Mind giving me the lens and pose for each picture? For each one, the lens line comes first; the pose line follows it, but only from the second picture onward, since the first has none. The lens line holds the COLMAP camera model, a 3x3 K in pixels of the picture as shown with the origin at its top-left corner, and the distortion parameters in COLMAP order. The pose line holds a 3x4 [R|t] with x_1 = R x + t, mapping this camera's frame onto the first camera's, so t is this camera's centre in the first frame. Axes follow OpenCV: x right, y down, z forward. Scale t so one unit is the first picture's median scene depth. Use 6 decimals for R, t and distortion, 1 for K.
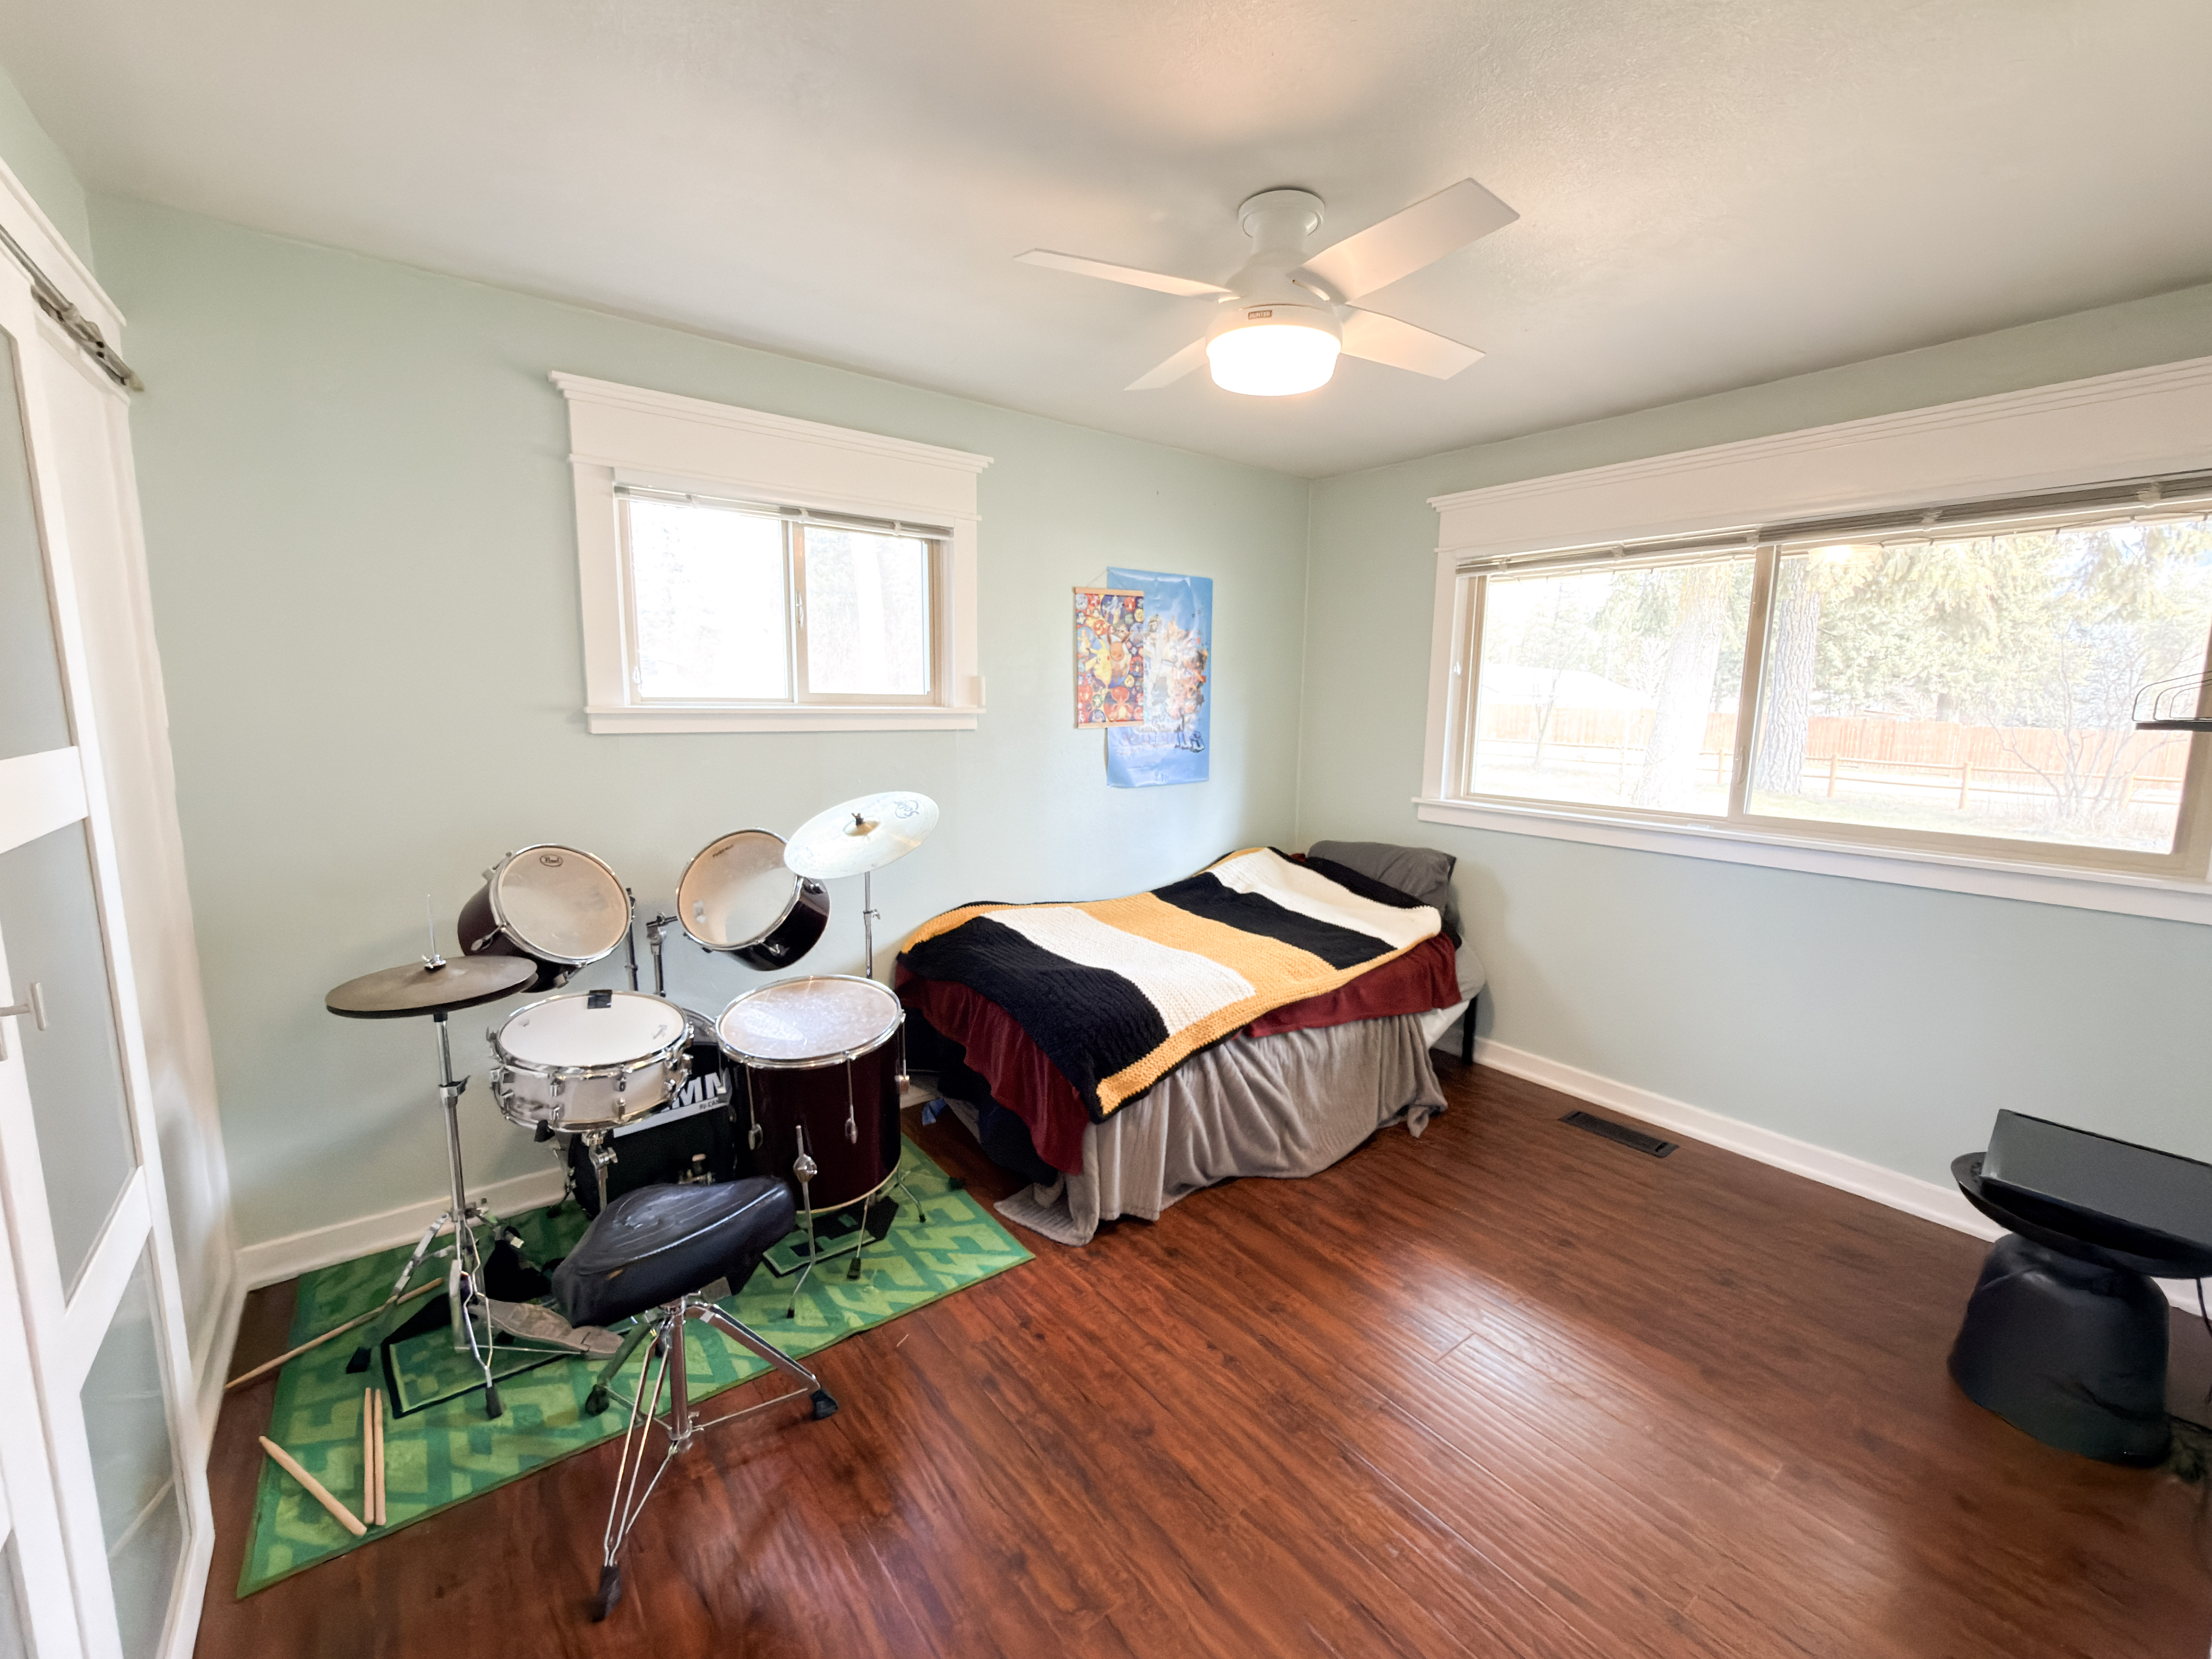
lens RADIAL K [[901.1, 0, 1113.2], [0, 901.1, 825.5], [0, 0, 1]] dist [0.000939, -0.000024]
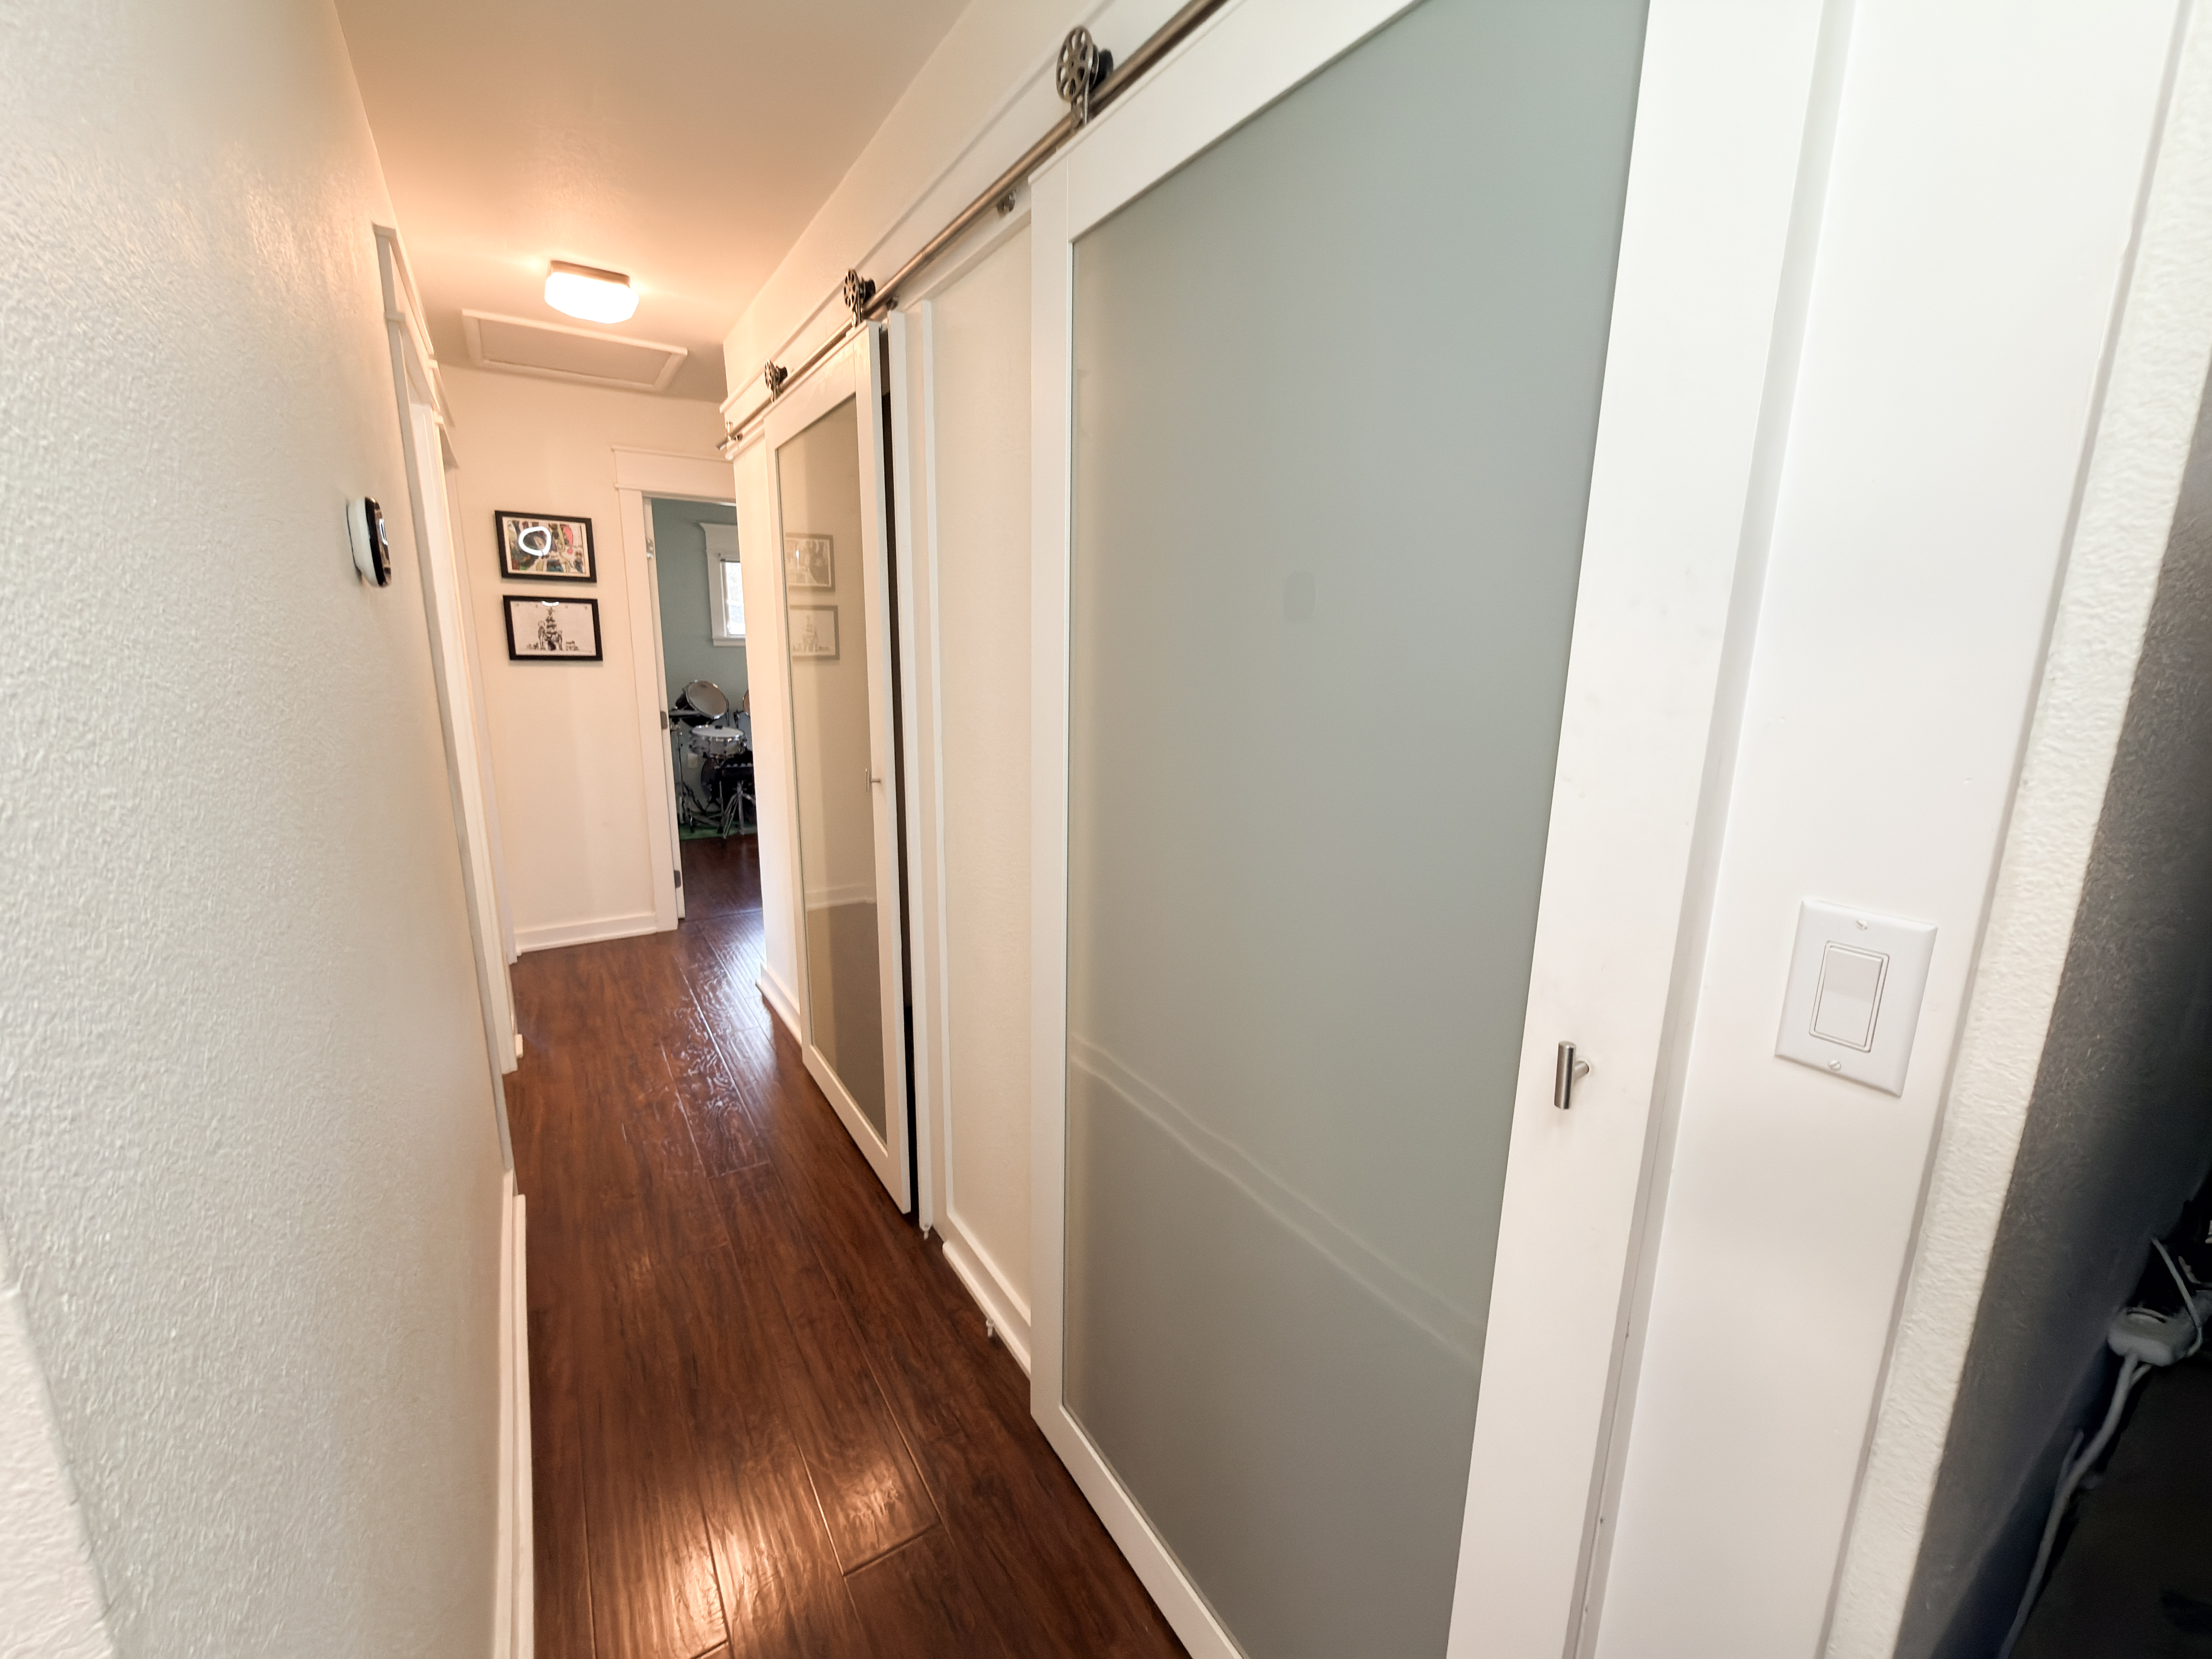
lens RADIAL K [[901.1, 0, 1113.2], [0, 901.1, 825.5], [0, 0, 1]] dist [0.000939, -0.000024]
pose [[0.996082, 0.019715, -0.086206, 0.749827], [-0.014505, 0.998053, 0.060655, 0.219124], [0.087234, -0.059167, 0.994429, -1.407377]]
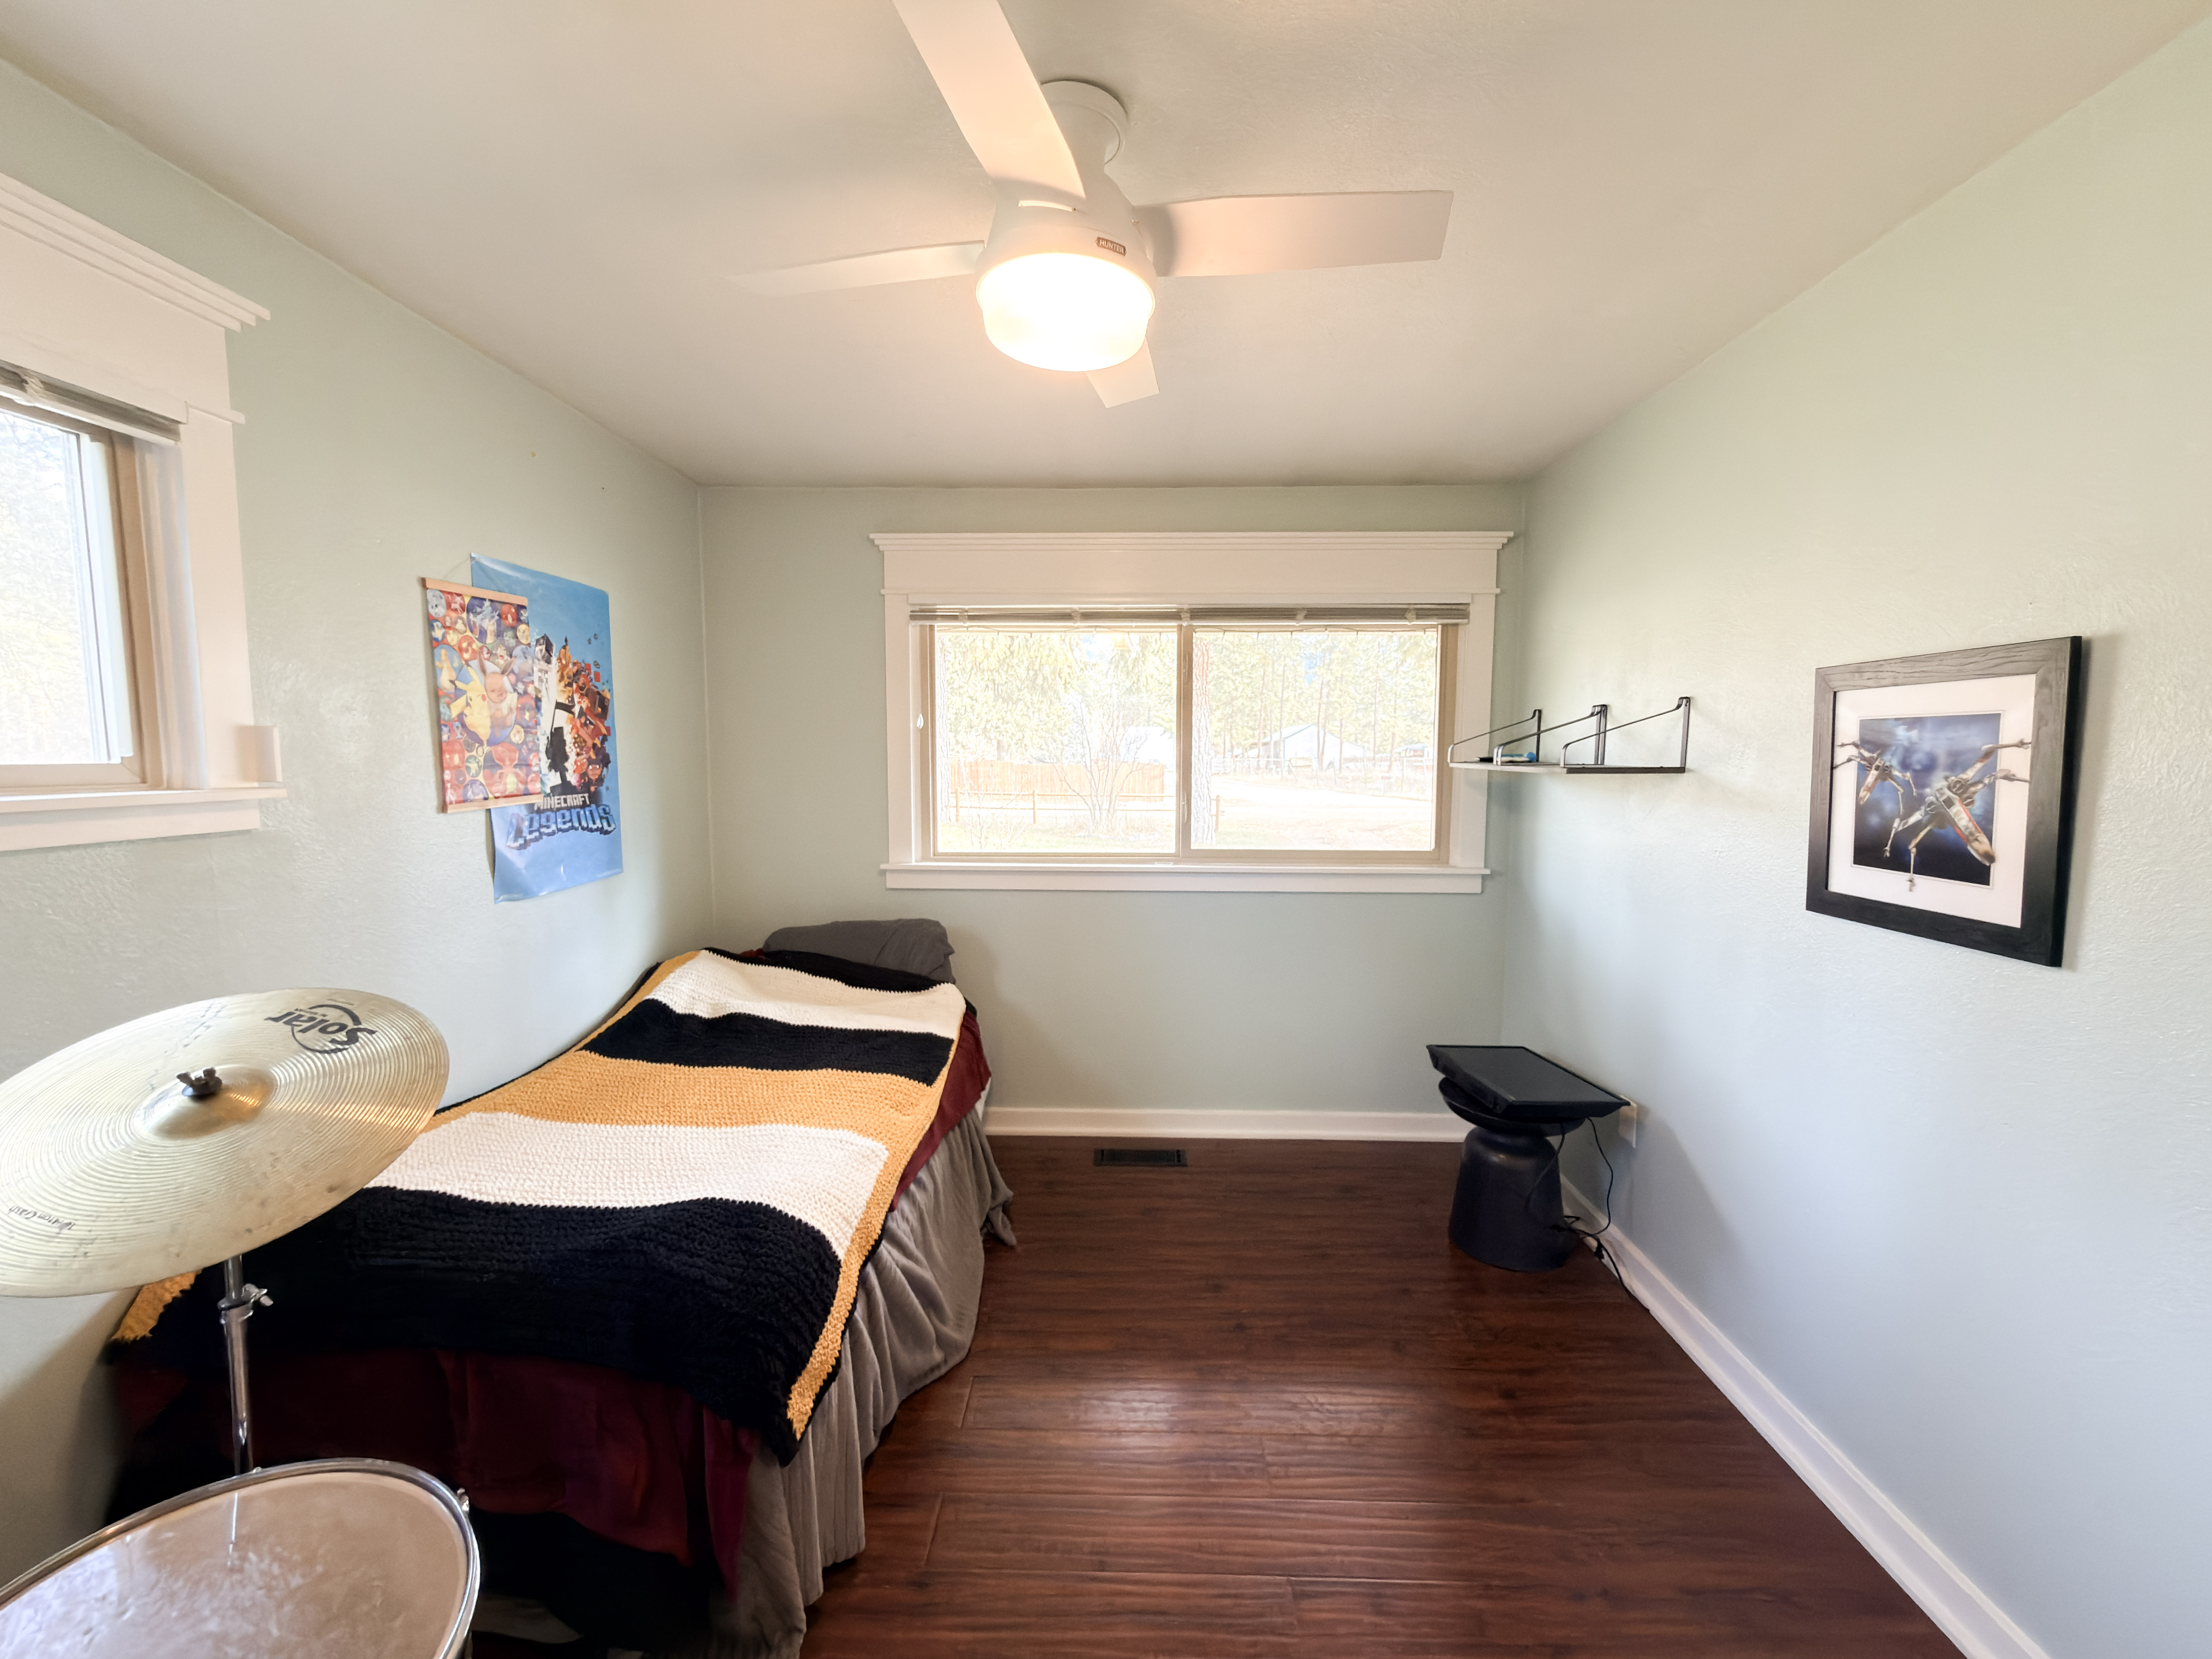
lens RADIAL K [[885.7, 0, 1106.0], [0, 885.7, 829.5], [0, 0, 1]] dist [0.000110, 0.000080]
pose [[0.638114, -0.080709, 0.765700, -0.233636], [0.115706, 0.993249, 0.008268, -0.056558], [-0.761198, 0.083320, 0.643145, 0.319031]]
